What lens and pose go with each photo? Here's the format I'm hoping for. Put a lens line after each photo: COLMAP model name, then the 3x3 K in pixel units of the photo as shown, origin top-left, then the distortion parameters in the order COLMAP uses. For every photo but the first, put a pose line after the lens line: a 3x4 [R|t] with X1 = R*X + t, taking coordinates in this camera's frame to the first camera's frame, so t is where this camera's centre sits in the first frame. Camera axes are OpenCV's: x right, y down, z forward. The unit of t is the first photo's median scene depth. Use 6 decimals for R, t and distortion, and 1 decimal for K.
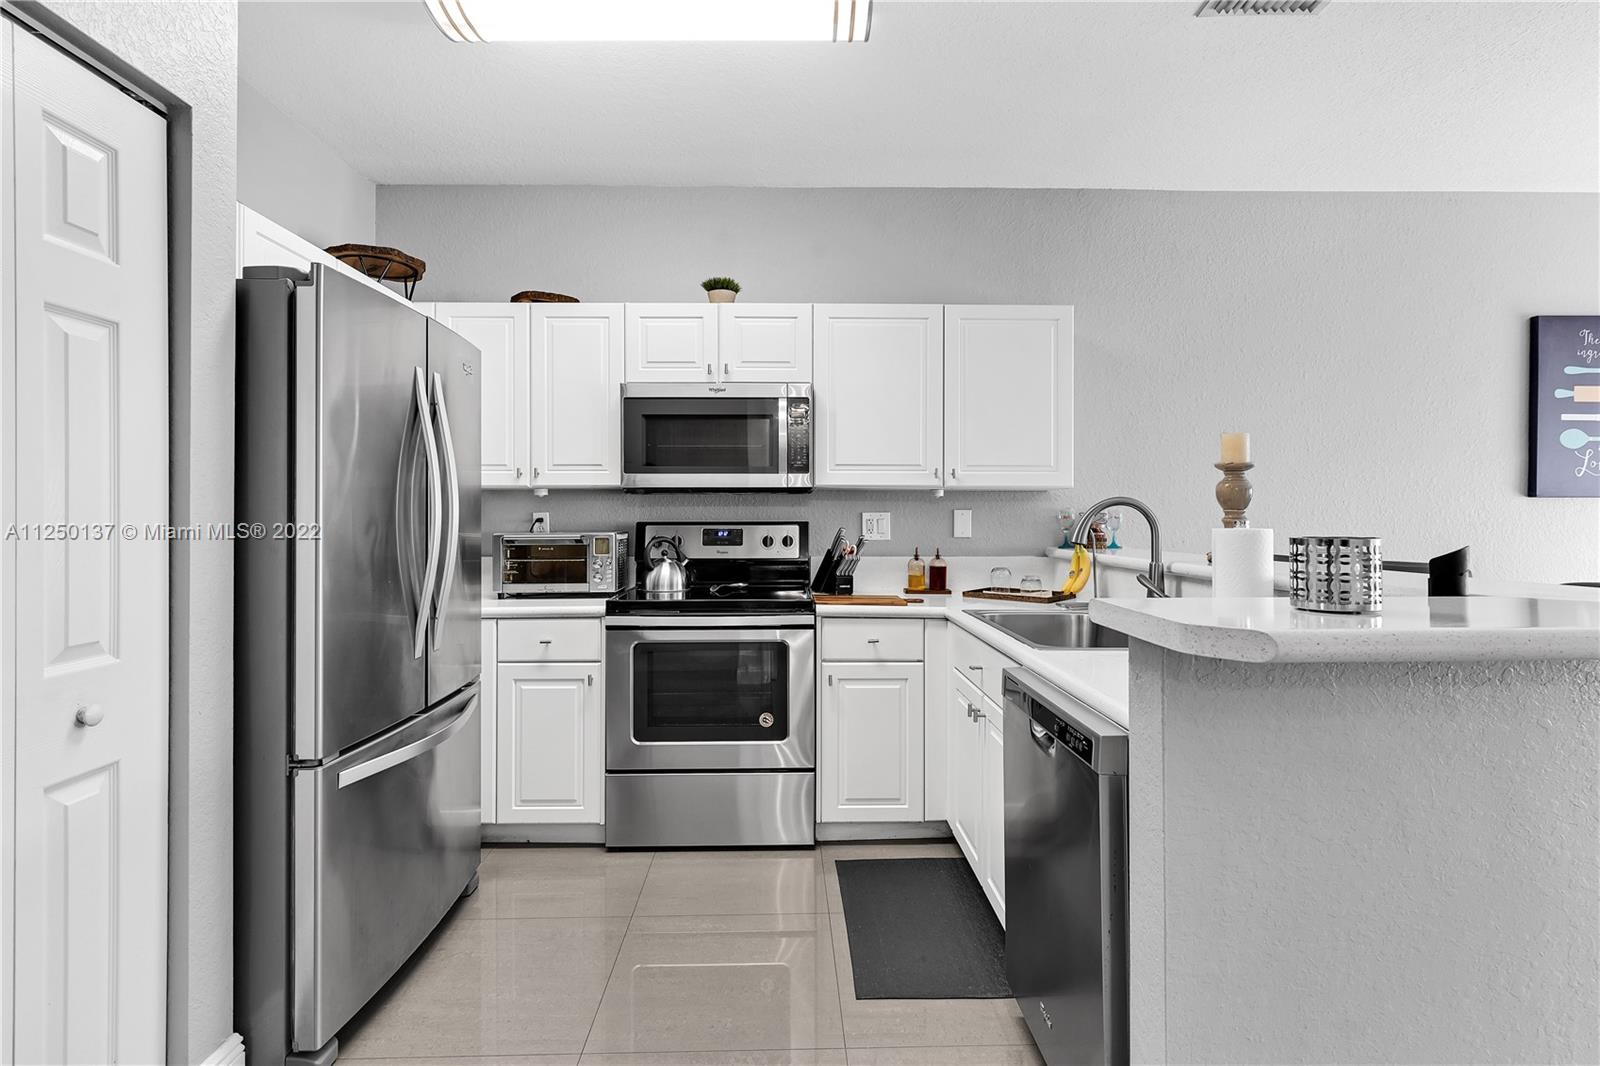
lens RADIAL K [[778.9, 0, 779.6], [0, 778.9, 513.9], [0, 0, 1]] dist [0.004113, -0.001526]
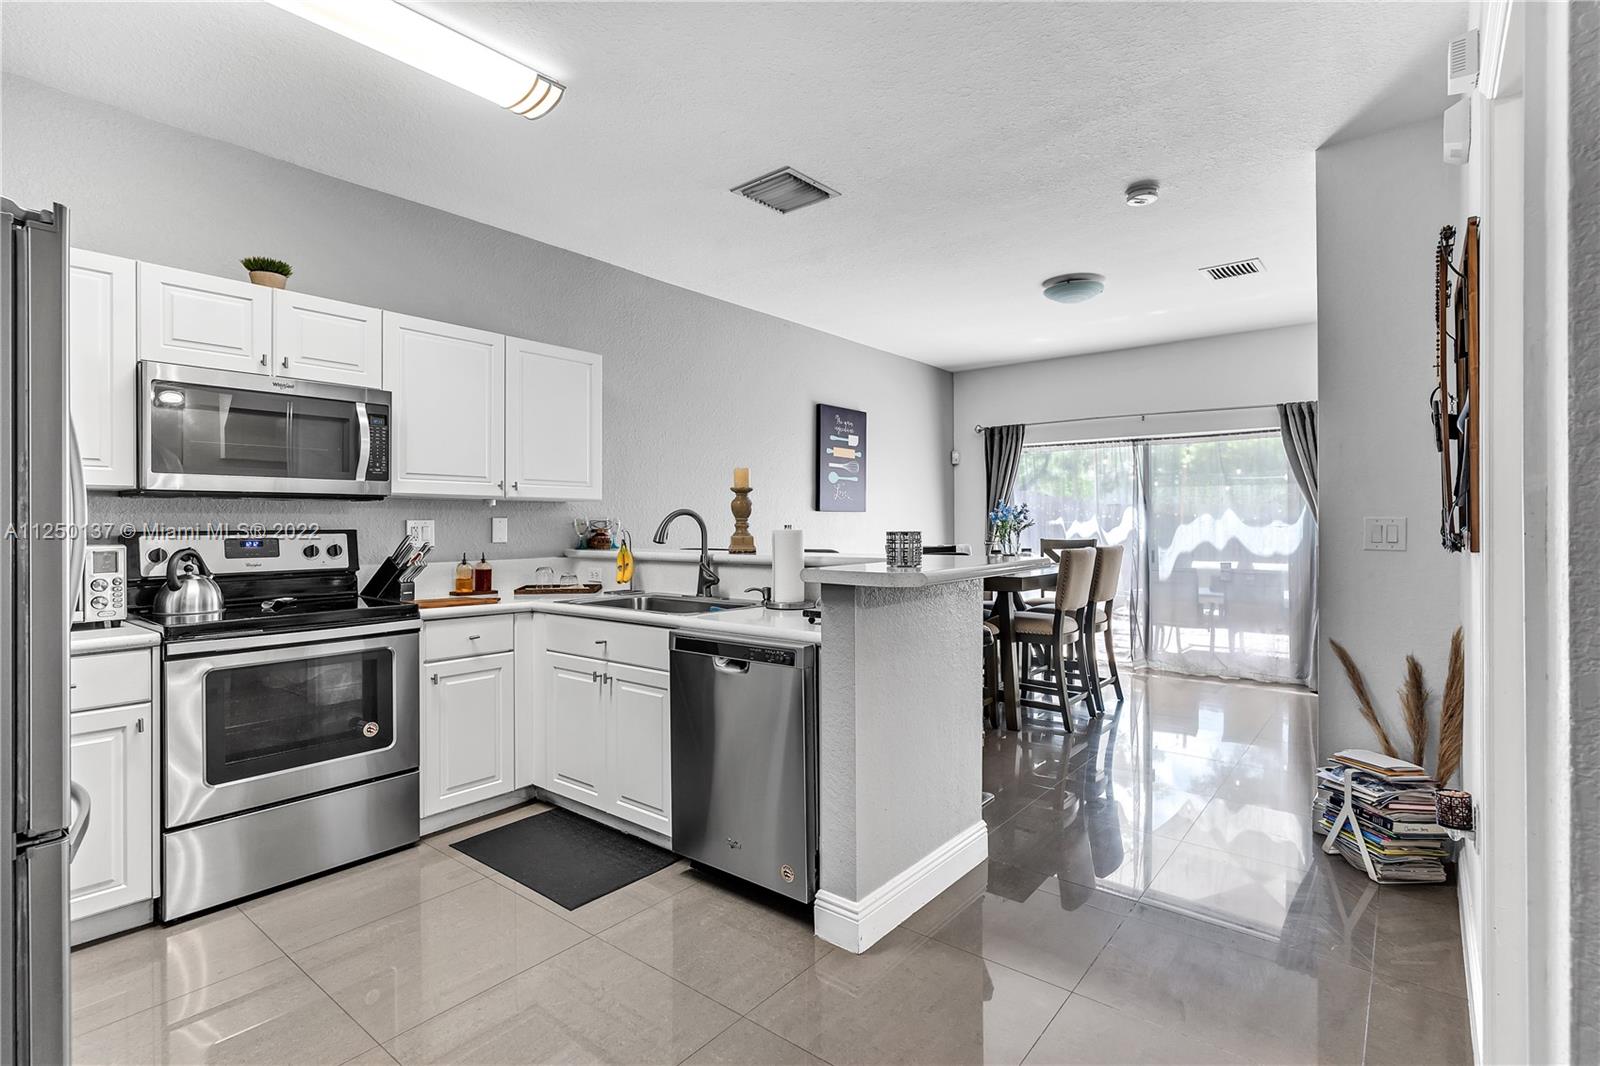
lens RADIAL K [[778.9, 0, 799.2], [0, 778.9, 522.0], [0, 0, 1]] dist [0.004113, -0.001526]
pose [[0.641827, -0.001268, 0.766848, -0.370275], [0.001741, 0.999998, 0.000196, 0.001336], [-0.766847, 0.001209, 0.641828, -0.046599]]
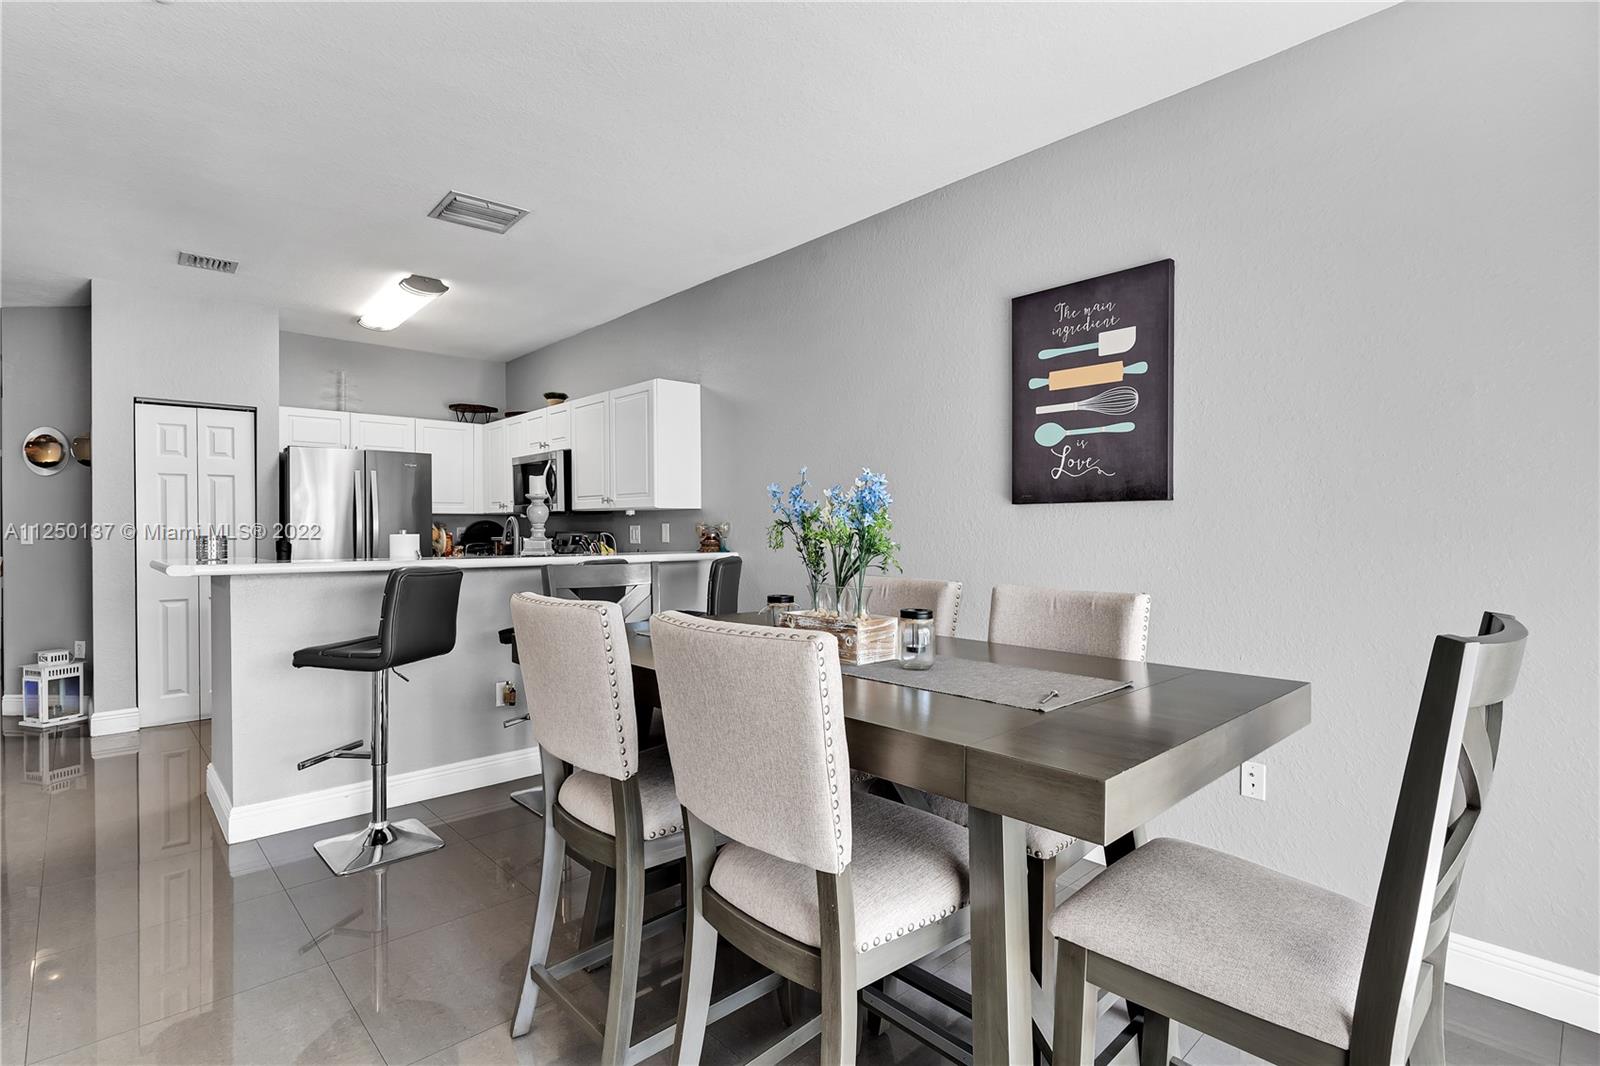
lens RADIAL K [[778.9, 0, 787.8], [0, 778.9, 533.5], [0, 0, 1]] dist [0.004113, -0.001526]
pose [[0.662408, 0.003422, -0.749136, 1.557212], [0.005728, 0.999937, 0.009633, 0.001306], [0.749122, -0.010673, 0.662346, 0.239908]]
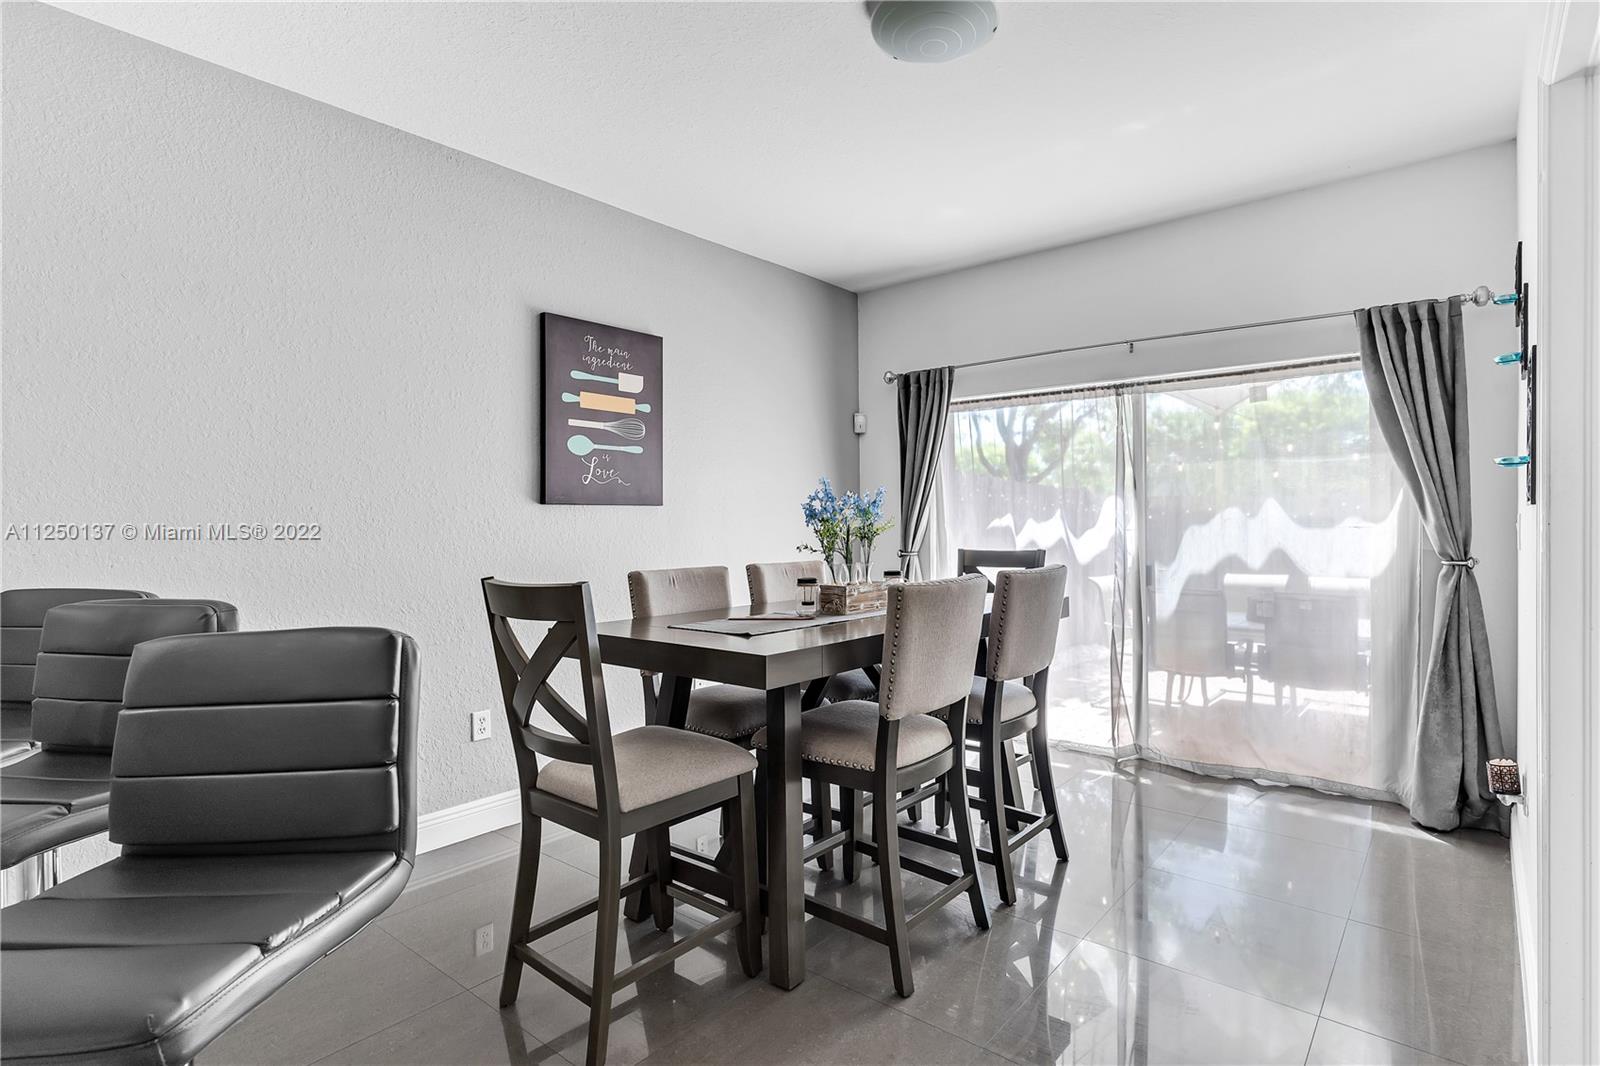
lens RADIAL K [[789.8, 0, 858.2], [0, 789.8, 535.2], [0, 0, 1]] dist [-0.011778, -0.000047]
pose [[0.633297, -0.017112, 0.773720, 0.501502], [0.005172, 0.999827, 0.017879, 0.000495], [-0.773891, -0.007321, 0.633276, 0.110881]]
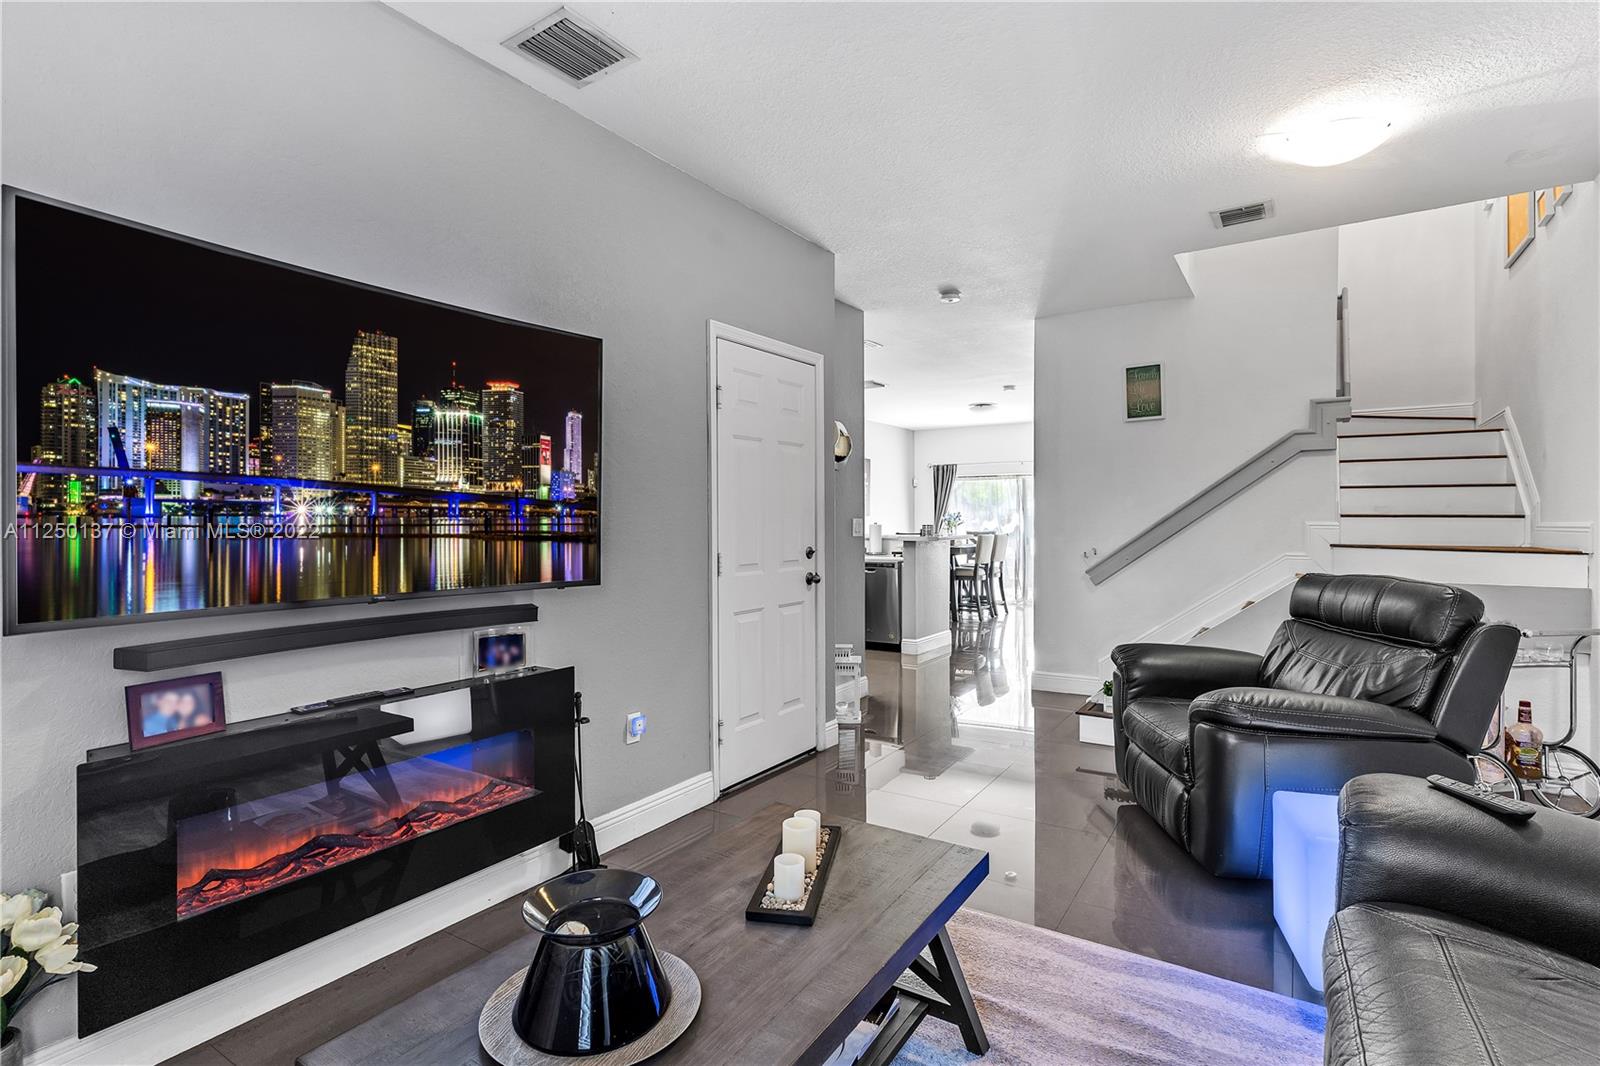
lens RADIAL K [[778.9, 0, 803.3], [0, 778.9, 524.9], [0, 0, 1]] dist [0.004113, -0.001526]
pose [[0.558400, -0.005791, 0.829552, -1.761712], [0.003036, 0.999983, 0.004937, -0.001378], [-0.829566, -0.000239, 0.558408, -0.591235]]
